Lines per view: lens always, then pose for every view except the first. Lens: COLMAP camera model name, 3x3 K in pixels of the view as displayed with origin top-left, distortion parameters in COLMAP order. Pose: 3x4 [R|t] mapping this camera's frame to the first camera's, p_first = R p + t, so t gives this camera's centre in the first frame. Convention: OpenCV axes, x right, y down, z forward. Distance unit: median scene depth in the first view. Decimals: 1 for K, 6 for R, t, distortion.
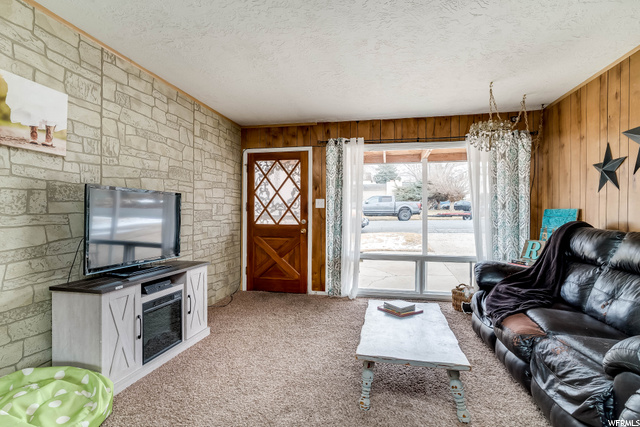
lens RADIAL K [[333.0, 0, 315.1], [0, 333.0, 215.0], [0, 0, 1]] dist [0.001913, 0.002019]
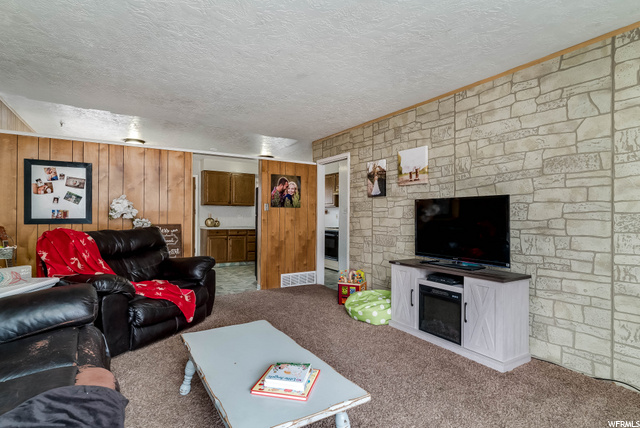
lens RADIAL K [[333.0, 0, 315.1], [0, 333.0, 215.5], [0, 0, 1]] dist [0.001913, 0.002019]
pose [[-0.725201, -0.010494, -0.688457, 0.401817], [-0.010316, 0.999937, -0.004376, -0.001487], [0.688460, 0.003929, -0.725264, 0.934923]]
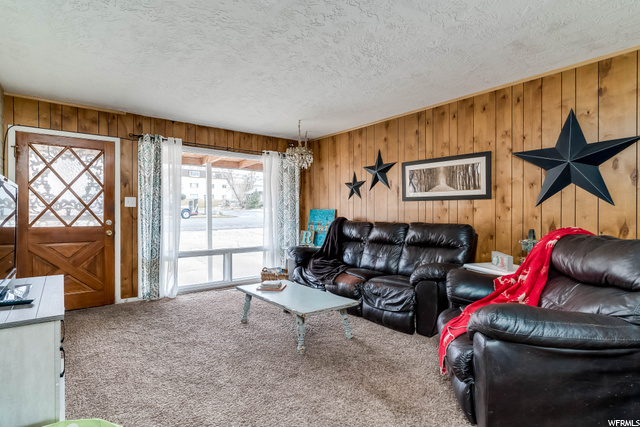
lens RADIAL K [[325.4, 0, 320.0], [0, 325.4, 213.5], [0, 0, 1]] dist [-0.002822, -0.000235]
pose [[0.643110, -0.005374, 0.765755, -0.371007], [0.006484, 0.999978, 0.001573, -0.000916], [-0.765746, 0.003953, 0.643130, 0.030751]]
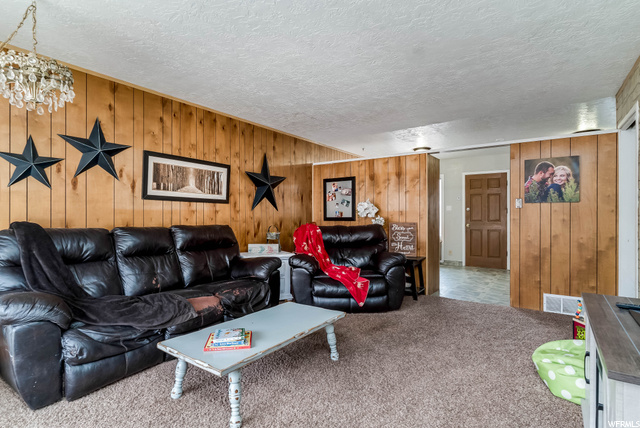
lens RADIAL K [[333.0, 0, 315.1], [0, 333.0, 215.5], [0, 0, 1]] dist [0.001913, 0.002019]
pose [[-0.914827, -0.005666, 0.403807, -0.141671], [-0.004081, 0.999980, 0.004786, -0.002591], [-0.403826, 0.002731, -0.914832, 1.036875]]
